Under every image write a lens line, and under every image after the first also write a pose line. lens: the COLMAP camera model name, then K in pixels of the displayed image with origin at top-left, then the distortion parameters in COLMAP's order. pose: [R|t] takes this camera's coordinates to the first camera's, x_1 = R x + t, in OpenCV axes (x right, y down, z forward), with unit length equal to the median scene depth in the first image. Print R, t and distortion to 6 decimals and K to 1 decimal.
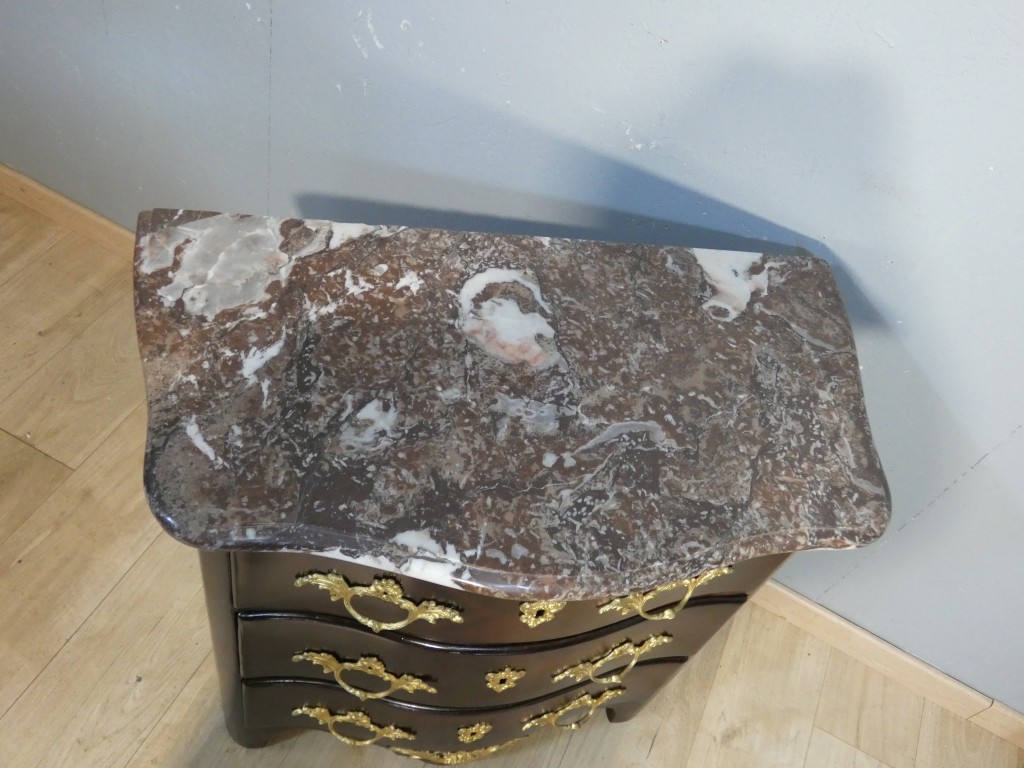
lens RADIAL K [[894.3, 0, 519.7], [0, 894.3, 394.4], [0, 0, 1]] dist [0.009296, -0.003409]
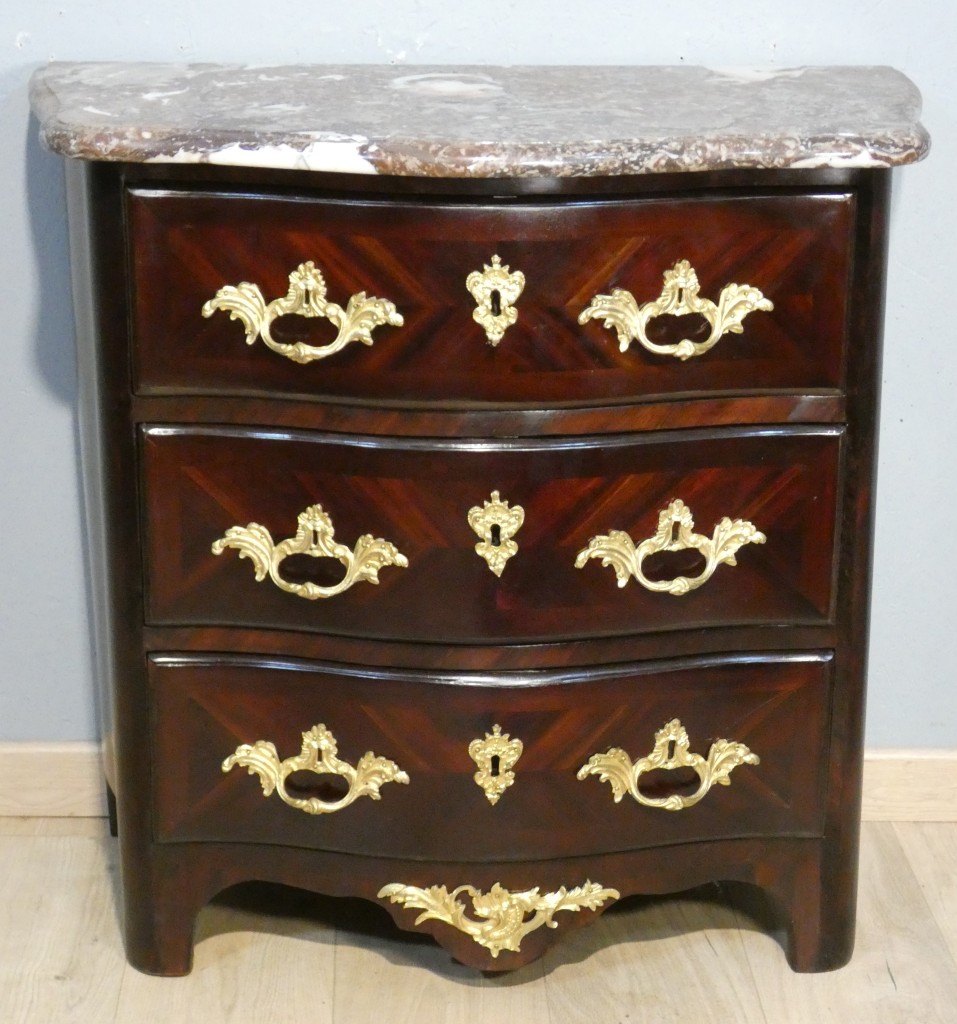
lens RADIAL K [[2622.5, 0, 497.9], [0, 2622.5, 694.6], [0, 0, 1]] dist [0.406295, -2.923785]
pose [[0.975999, -0.167290, -0.139429, 0.326594], [0.065252, 0.835470, -0.545649, 2.017995], [0.207770, 0.523454, 0.826334, -0.862393]]
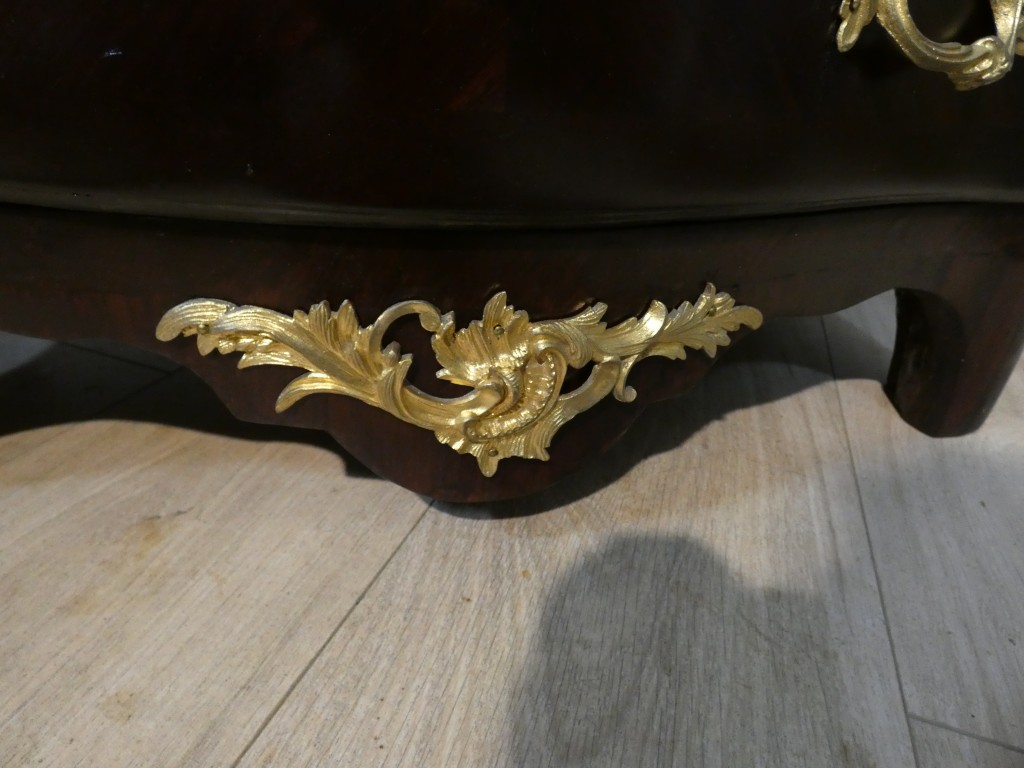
lens RADIAL K [[618.8, 0, 519.5], [0, 618.8, 382.1], [0, 0, 1]] dist [-0.001174, 0.000484]
pose [[0.983658, -0.179939, 0.006203, -0.104903], [0.168150, 0.905804, -0.388902, 0.761932], [0.064360, 0.383590, 0.921258, 1.388394]]
